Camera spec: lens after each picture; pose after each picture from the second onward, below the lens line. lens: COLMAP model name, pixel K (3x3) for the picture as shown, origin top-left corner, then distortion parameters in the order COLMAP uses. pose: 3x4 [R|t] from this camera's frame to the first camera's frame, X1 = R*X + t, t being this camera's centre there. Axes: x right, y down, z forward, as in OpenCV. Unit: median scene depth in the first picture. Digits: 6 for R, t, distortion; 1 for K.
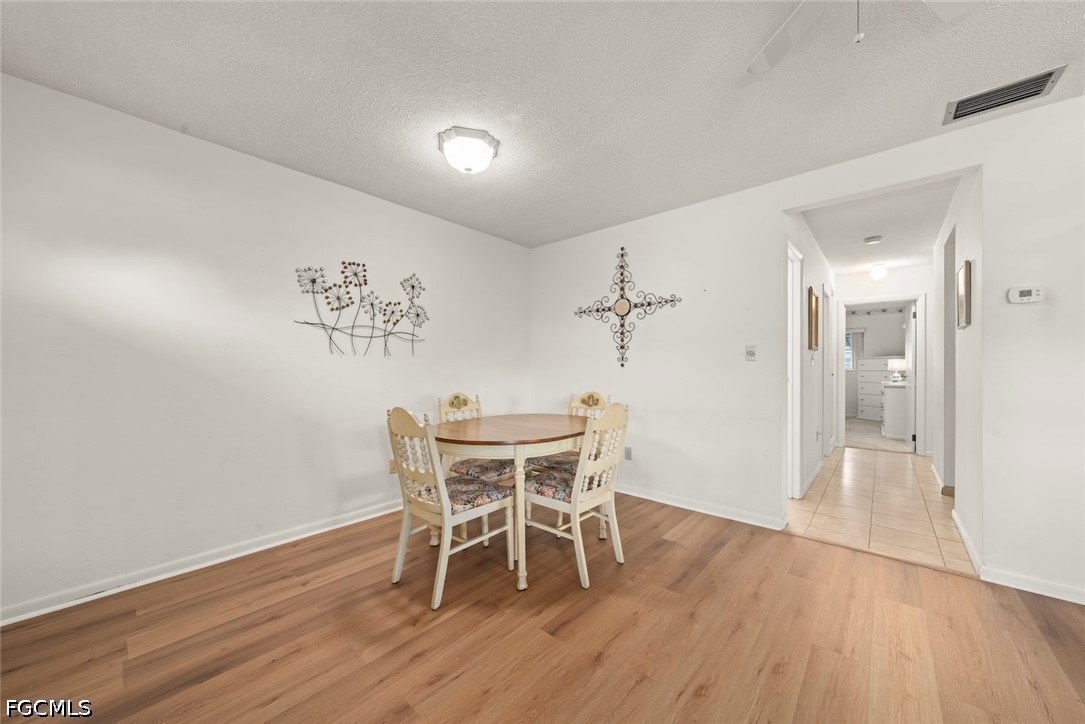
lens RADIAL K [[391.0, 0, 541.0], [0, 391.0, 367.4], [0, 0, 1]] dist [-0.001134, -0.000070]
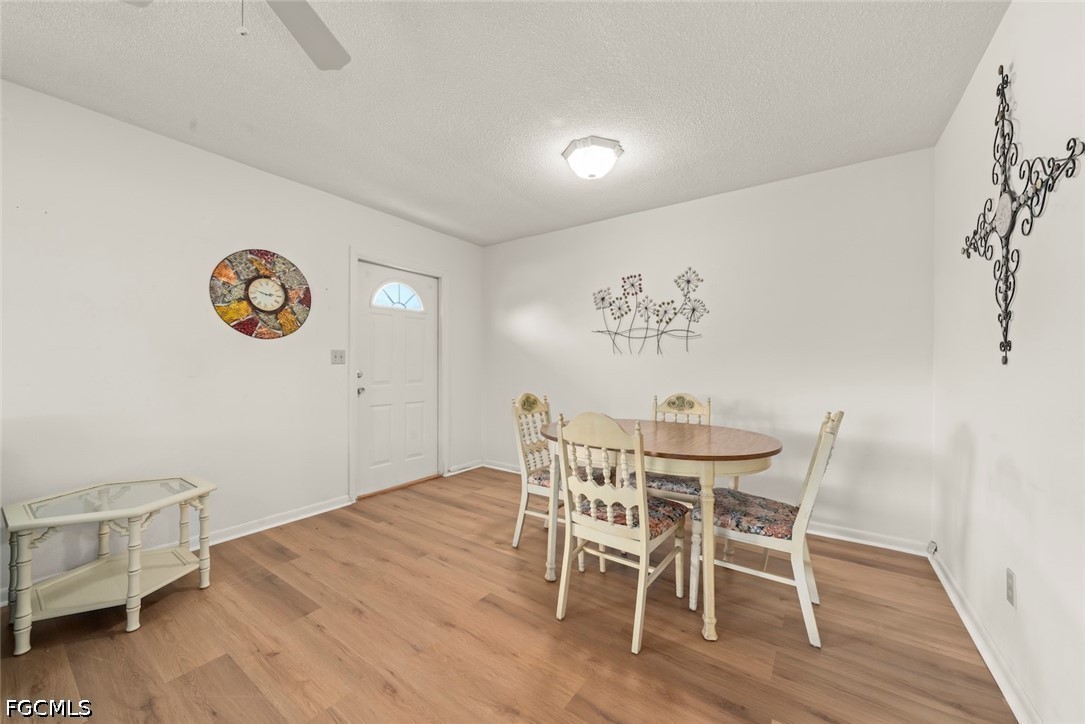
lens RADIAL K [[401.2, 0, 542.5], [0, 401.2, 362.0], [0, 0, 1]] dist [-0.000516, 0.000110]
pose [[0.110852, -0.004891, -0.993825, 0.651240], [-0.004704, 0.999974, -0.005446, 0.000447], [0.993826, 0.005279, 0.110826, 0.562057]]
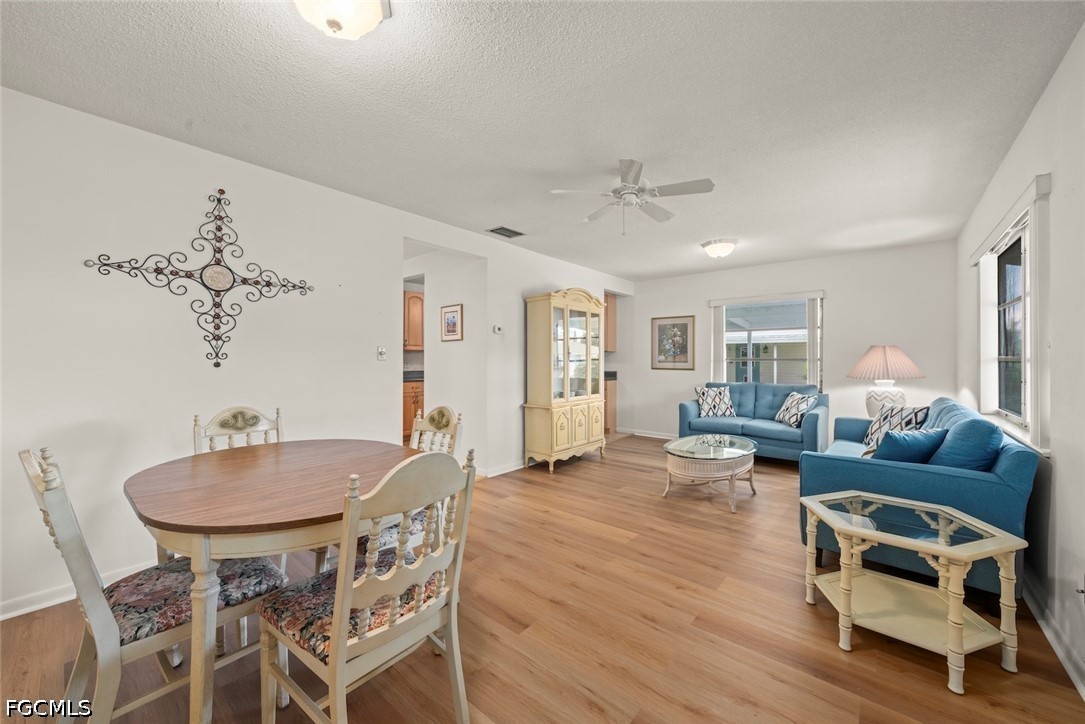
lens RADIAL K [[406.9, 0, 543.5], [0, 406.9, 357.5], [0, 0, 1]] dist [-0.000994, -0.000081]
pose [[-0.024760, 0.006216, 0.999674, -0.578788], [-0.004256, 0.999971, -0.006323, -0.018290], [-0.999684, -0.004411, -0.024733, 0.532733]]
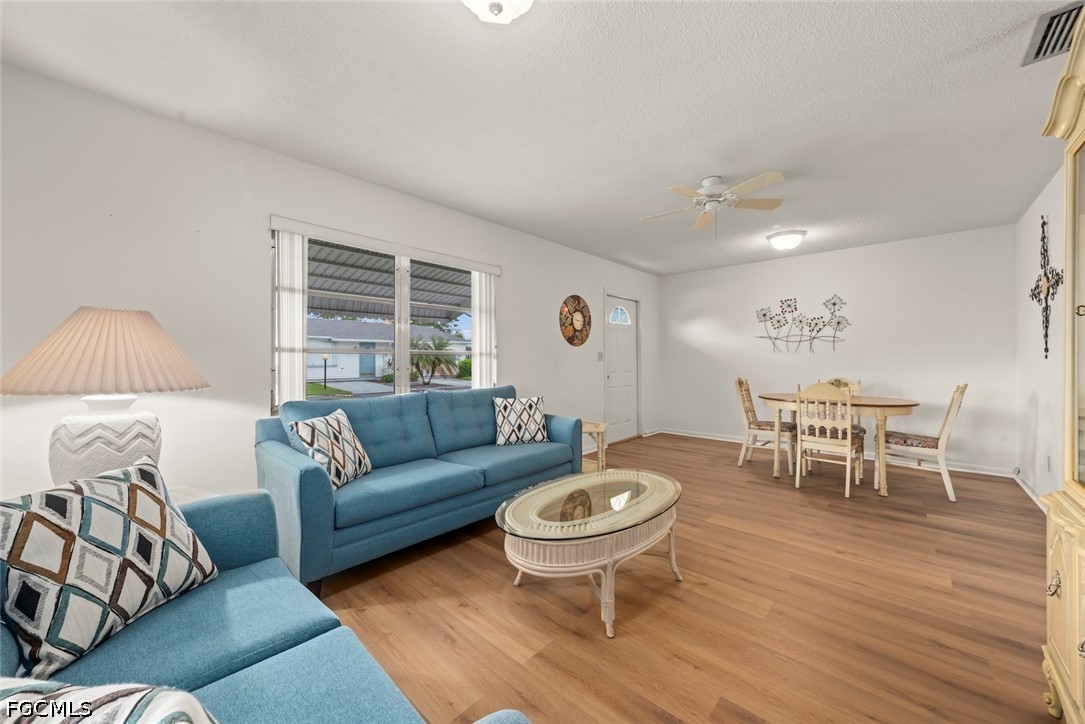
lens RADIAL K [[402.2, 0, 541.7], [0, 402.2, 356.1], [0, 0, 1]] dist [-0.000799, -0.000089]
pose [[-0.021714, -0.007571, -0.999736, 1.251274], [0.002201, 0.999969, -0.007621, -0.003655], [0.999762, -0.002366, -0.021696, -0.056821]]
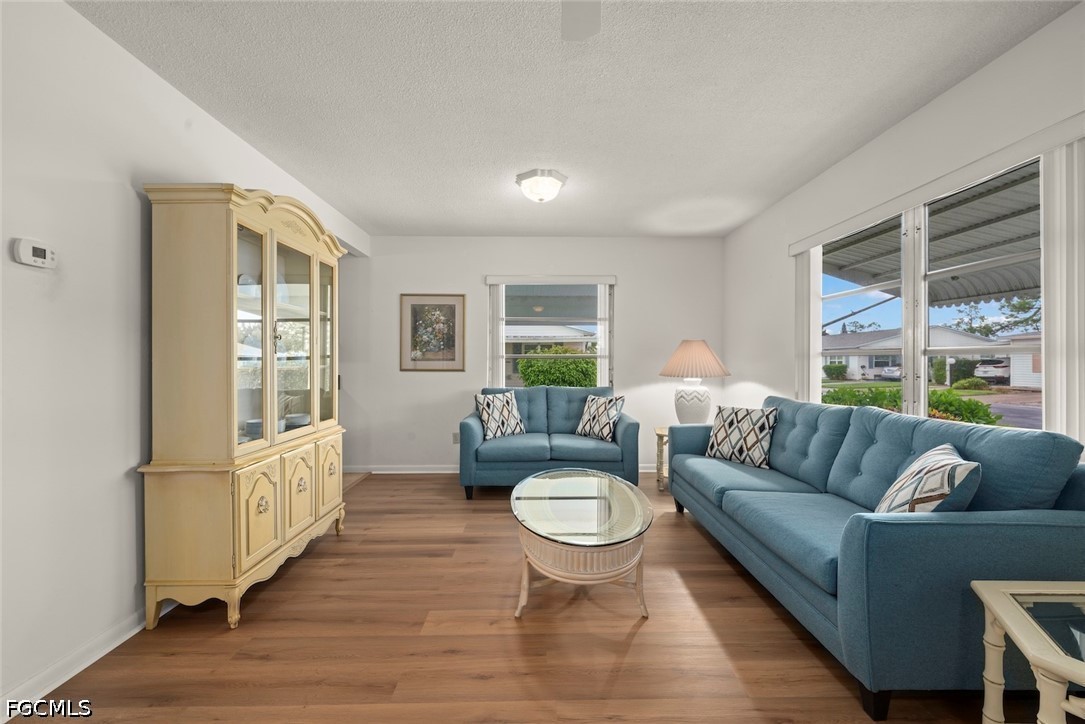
lens RADIAL K [[432.6, 0, 542.5], [0, 432.6, 362.0], [0, 0, 1]] dist [0.000112, -0.000163]
pose [[-0.674632, 0.000591, 0.738154, 0.076980], [-0.001890, 0.999995, -0.002527, -0.001971], [-0.738152, -0.003100, -0.674627, 0.560286]]
